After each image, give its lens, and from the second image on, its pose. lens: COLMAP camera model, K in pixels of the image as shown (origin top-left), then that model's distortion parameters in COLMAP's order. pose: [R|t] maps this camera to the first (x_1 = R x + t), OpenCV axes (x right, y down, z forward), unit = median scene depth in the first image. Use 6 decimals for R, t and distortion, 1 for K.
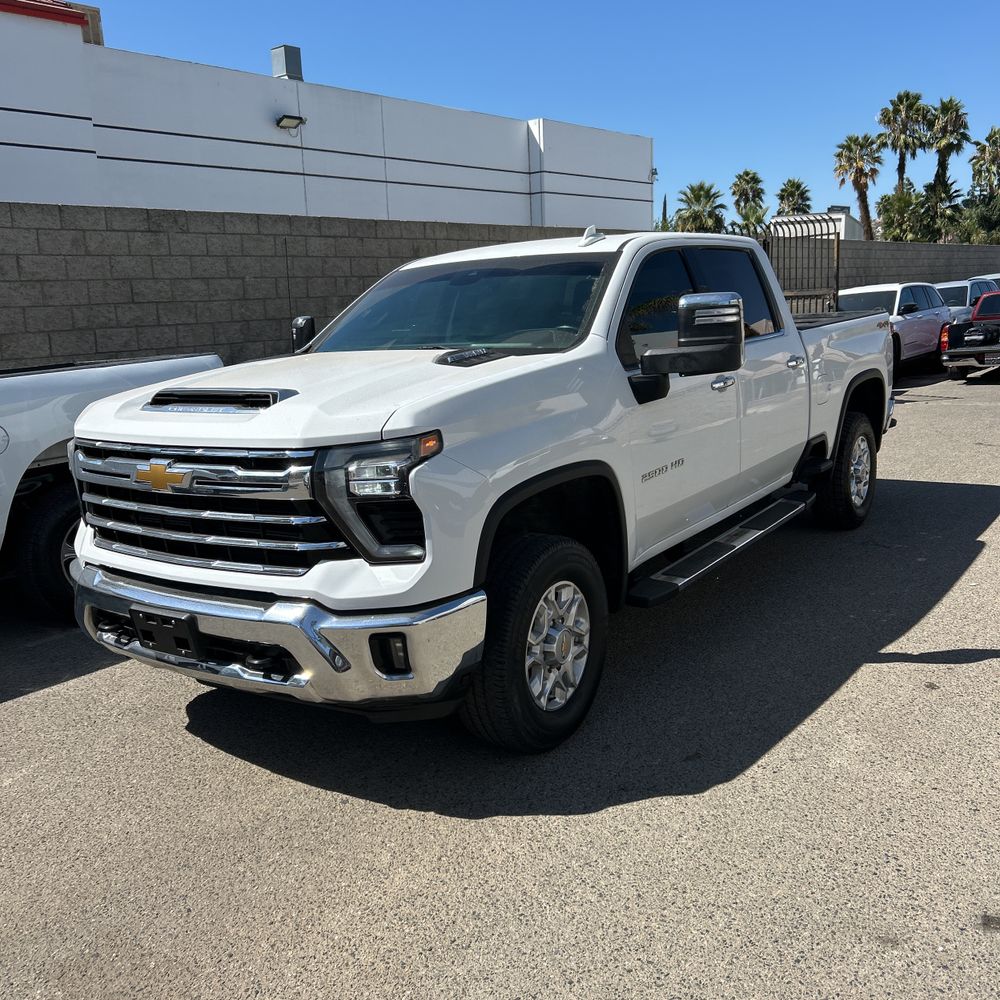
lens RADIAL K [[1009.9, 0, 489.0], [0, 1009.9, 497.2], [0, 0, 1]] dist [0.046390, -0.046927]
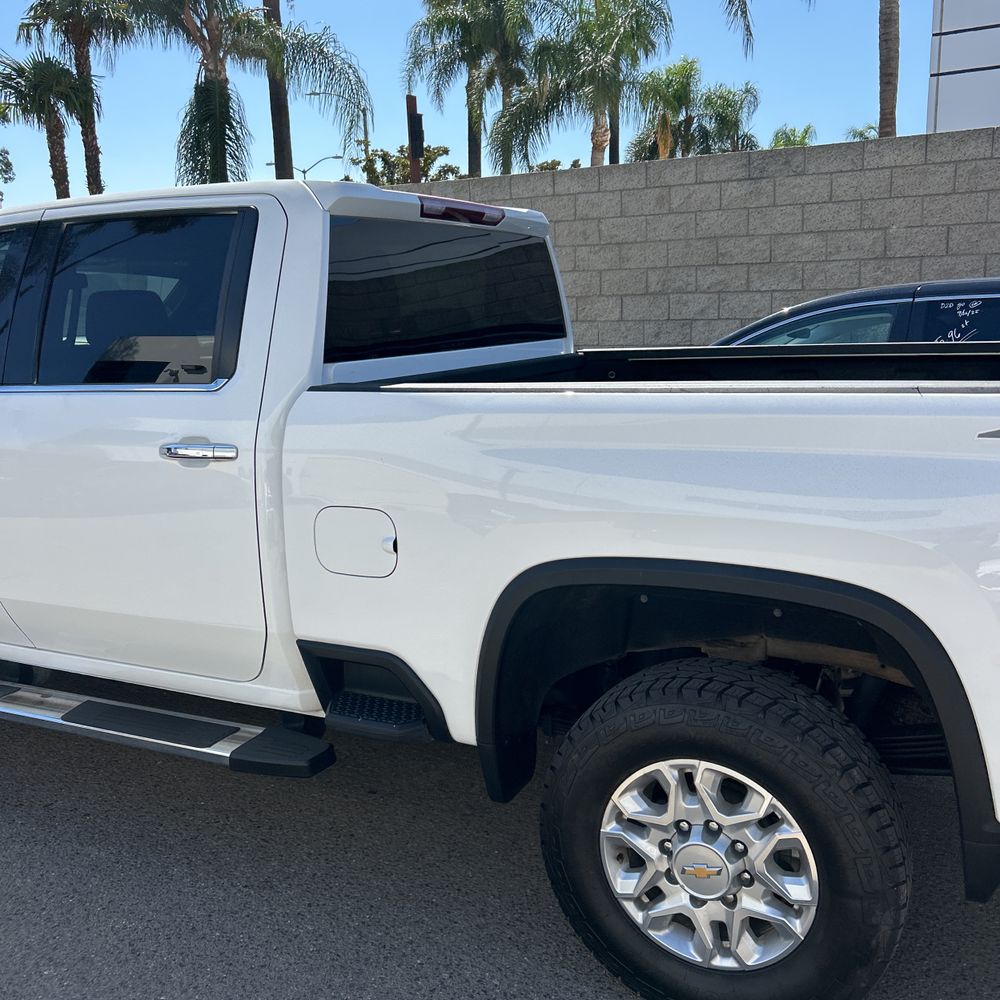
lens RADIAL K [[1010.1, 0, 502.6], [0, 1010.1, 483.8], [0, 0, 1]] dist [0.066783, -0.078588]
pose [[0.140886, 0.228206, -0.963366, 0.412737], [-0.169667, 0.964241, 0.203600, -0.126810], [0.975379, 0.134767, 0.174567, 0.562029]]
